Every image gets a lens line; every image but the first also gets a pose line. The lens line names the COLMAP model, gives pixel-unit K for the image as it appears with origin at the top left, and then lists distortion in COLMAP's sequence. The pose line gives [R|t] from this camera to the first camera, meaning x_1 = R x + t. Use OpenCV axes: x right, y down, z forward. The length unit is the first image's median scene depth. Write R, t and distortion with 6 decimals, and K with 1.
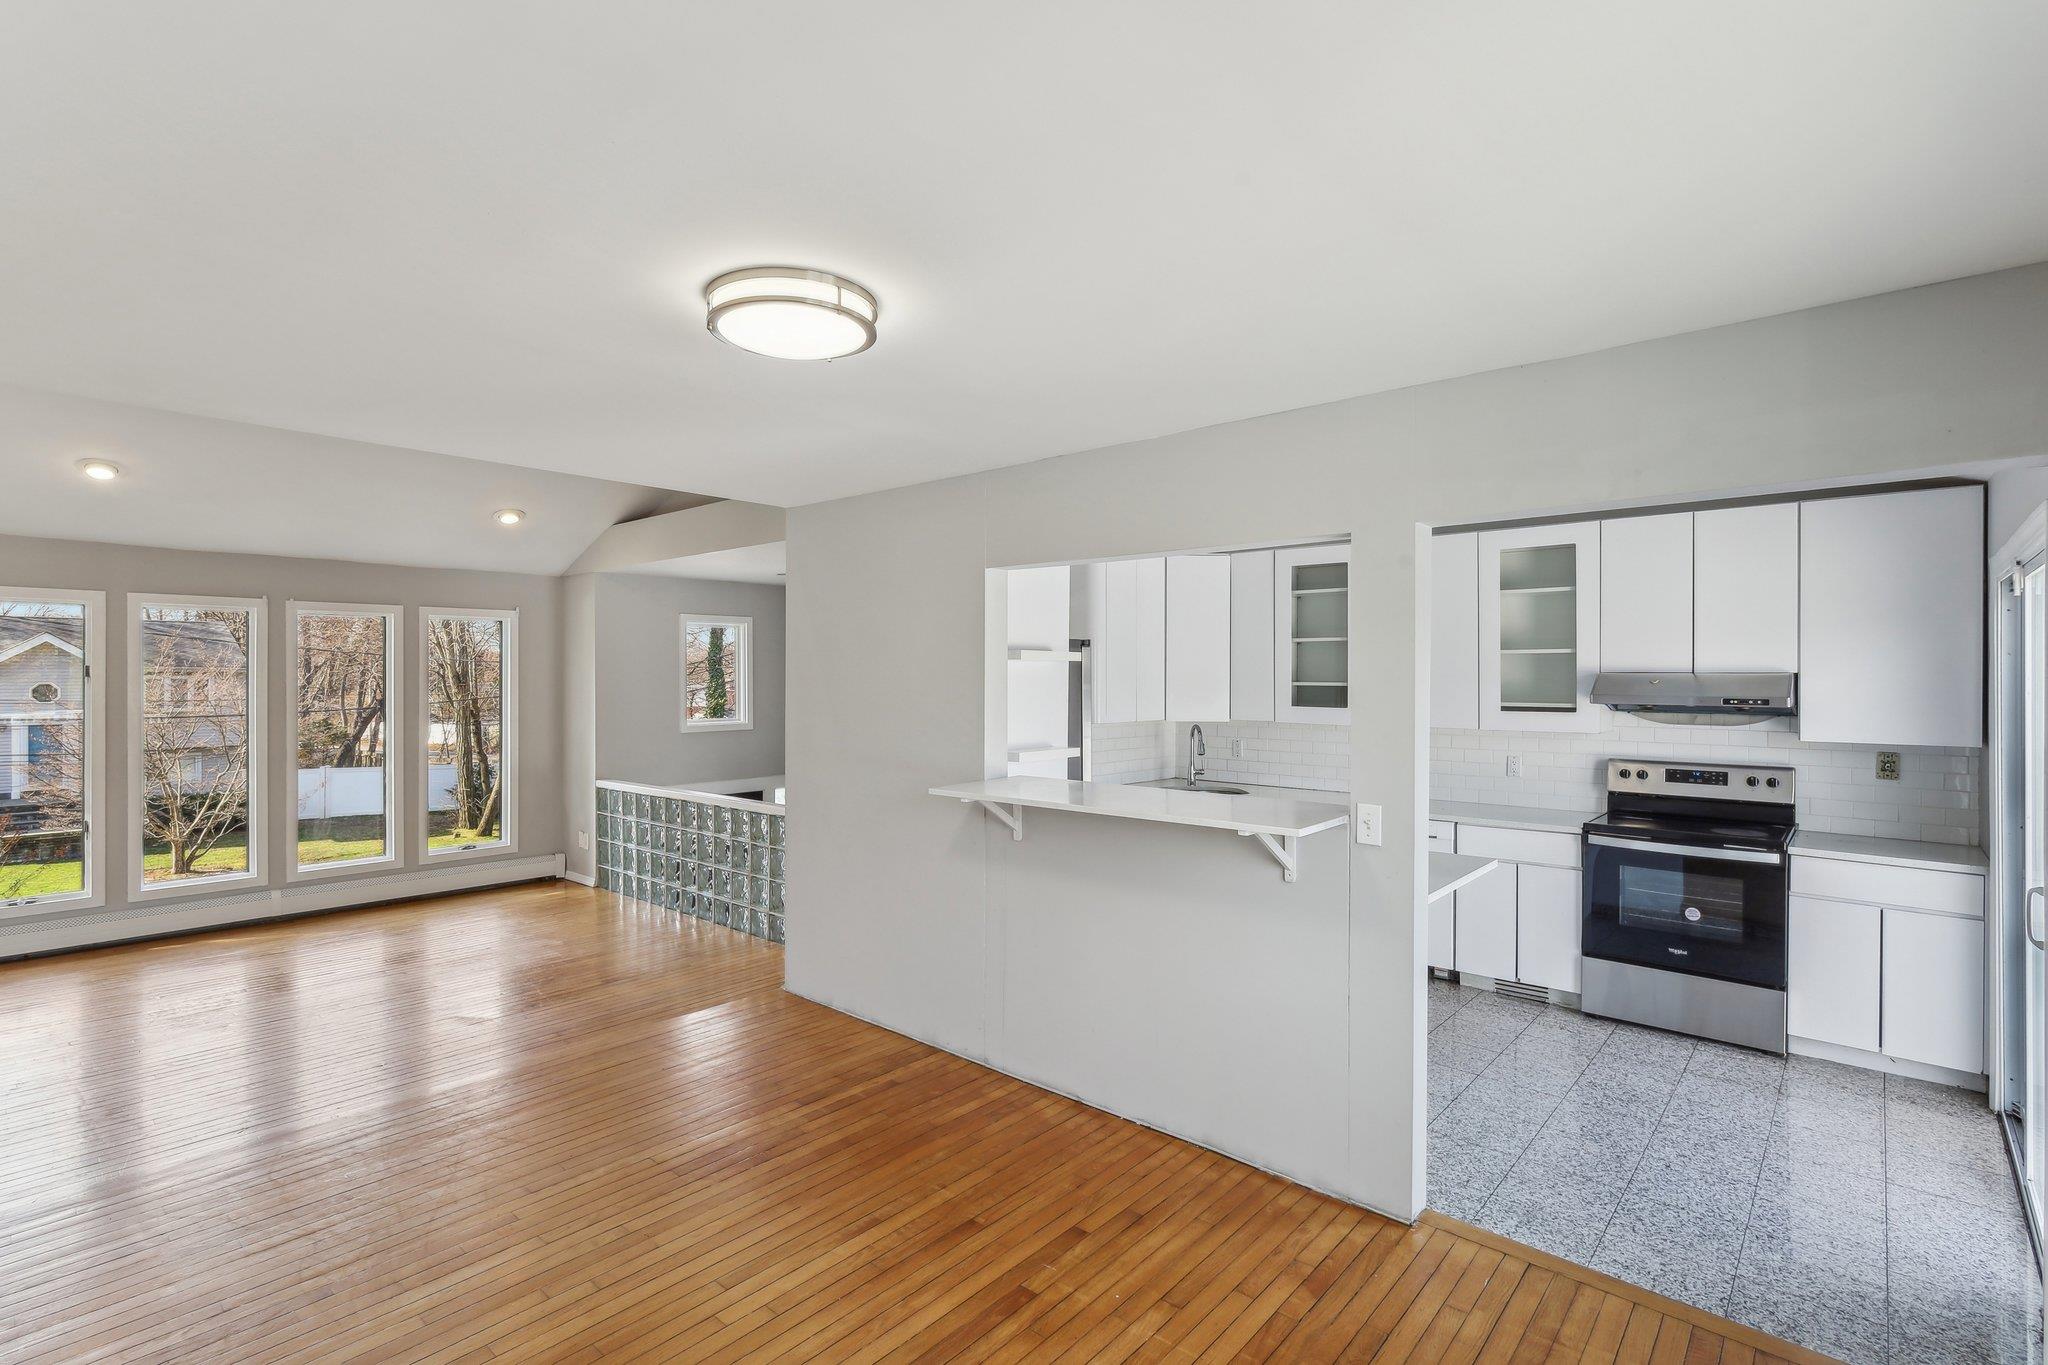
lens RADIAL K [[958.2, 0, 1022.8], [0, 958.2, 677.6], [0, 0, 1]] dist [0.001442, -0.000138]
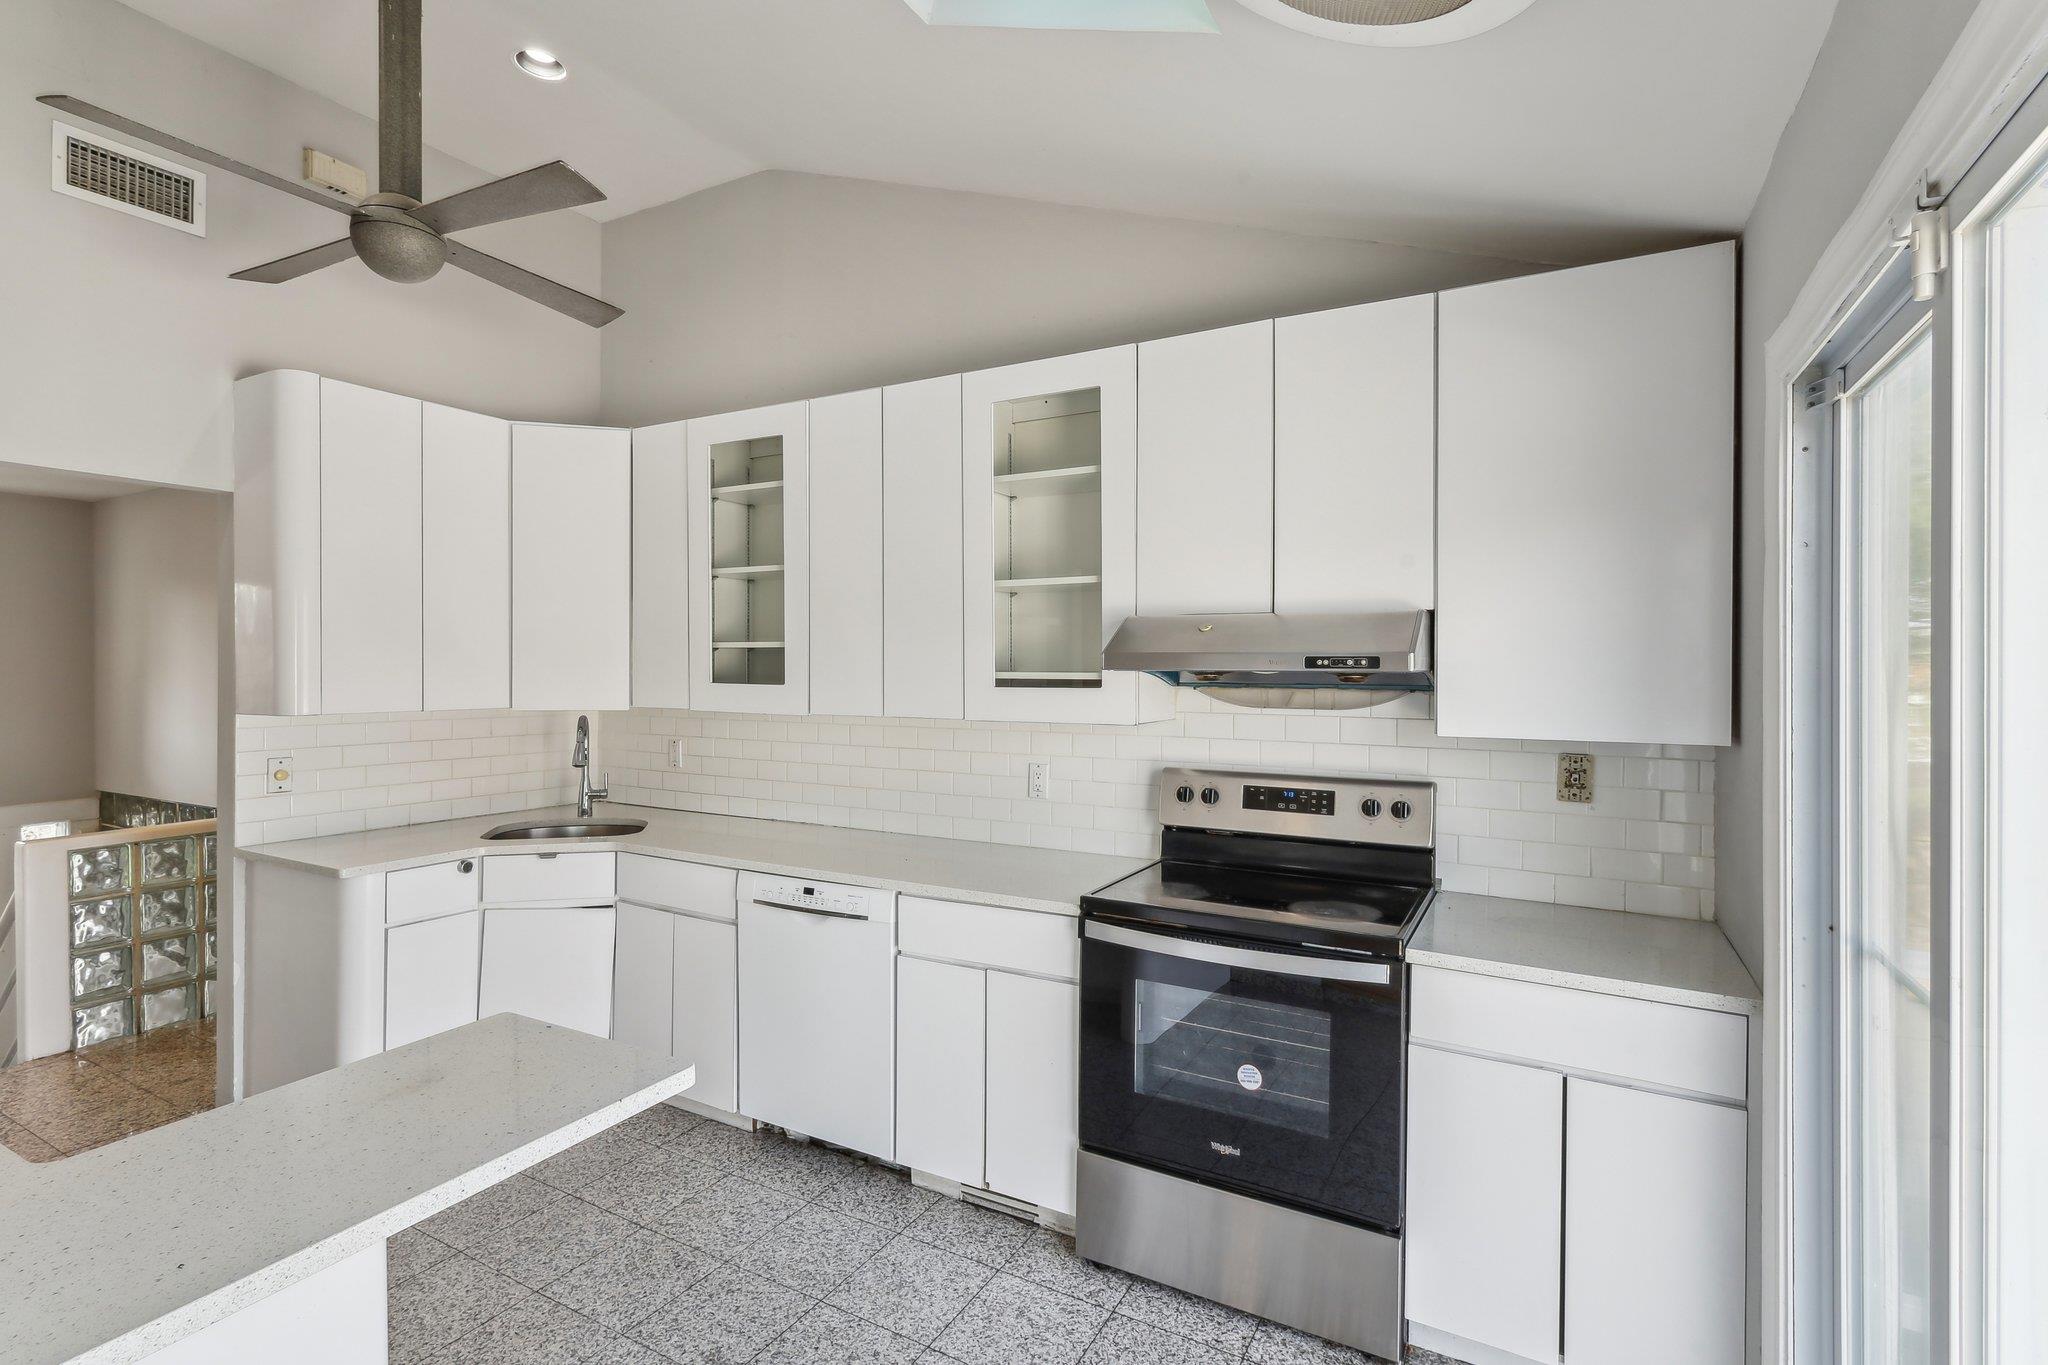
lens RADIAL K [[961.5, 0, 1019.7], [0, 961.5, 671.3], [0, 0, 1]] dist [-0.002332, -0.000389]
pose [[0.977178, 0.002164, 0.212413, 0.434097], [-0.002411, 0.999997, 0.000905, 0.027608], [-0.212411, -0.001397, 0.977179, 0.485619]]
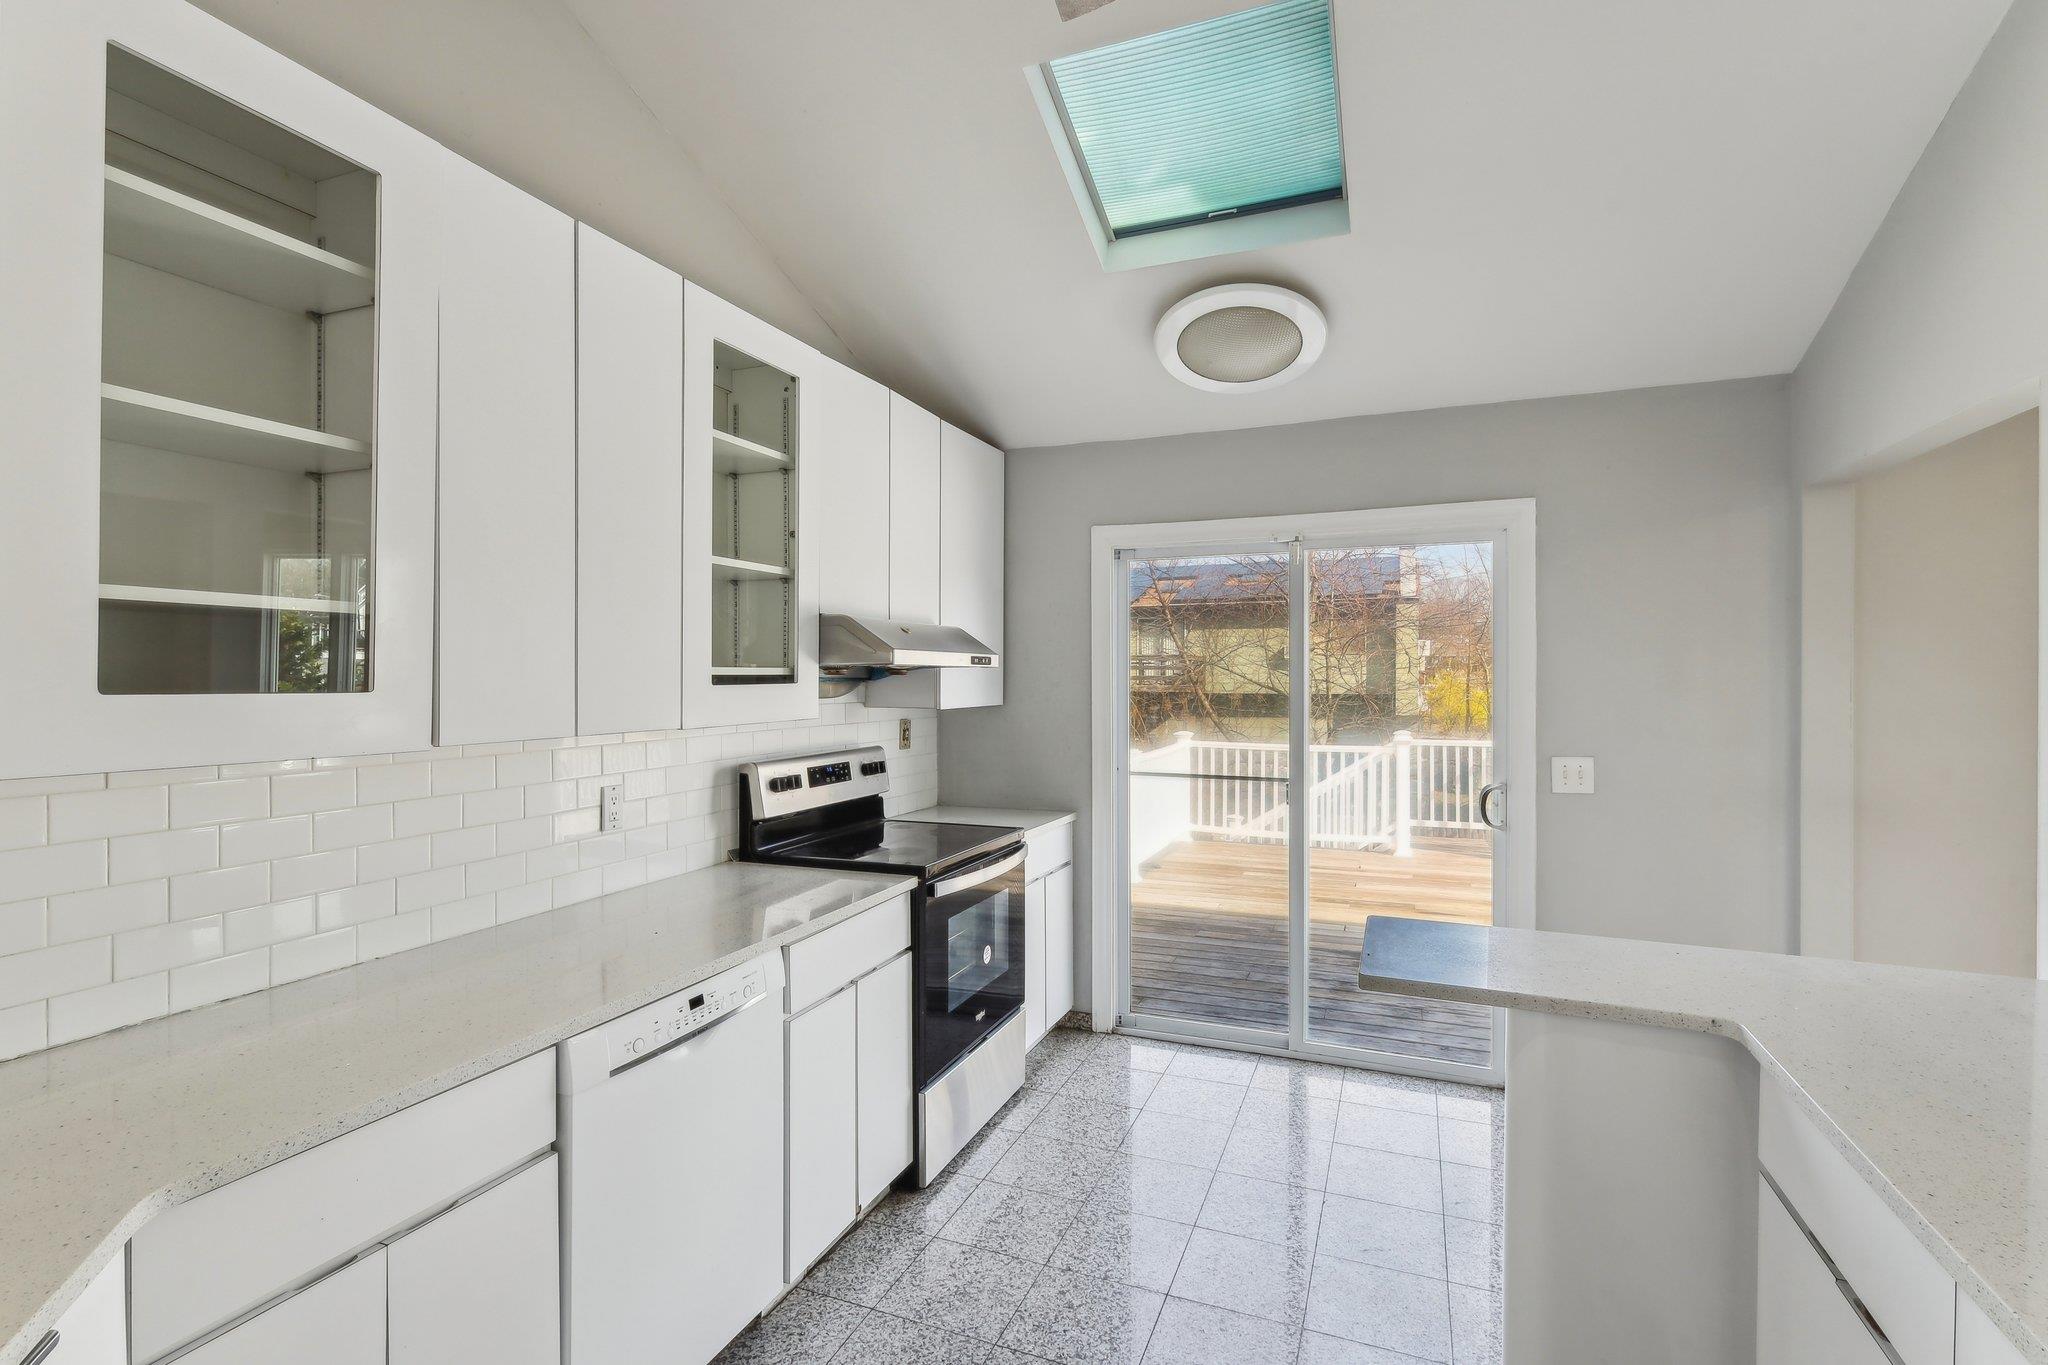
lens RADIAL K [[961.5, 0, 1019.7], [0, 961.5, 671.3], [0, 0, 1]] dist [-0.002332, -0.000389]
pose [[-0.332451, 0.002361, 0.943118, 0.006930], [0.001349, 0.999997, -0.002028, 0.032183], [-0.943120, 0.000598, -0.332453, 1.125072]]
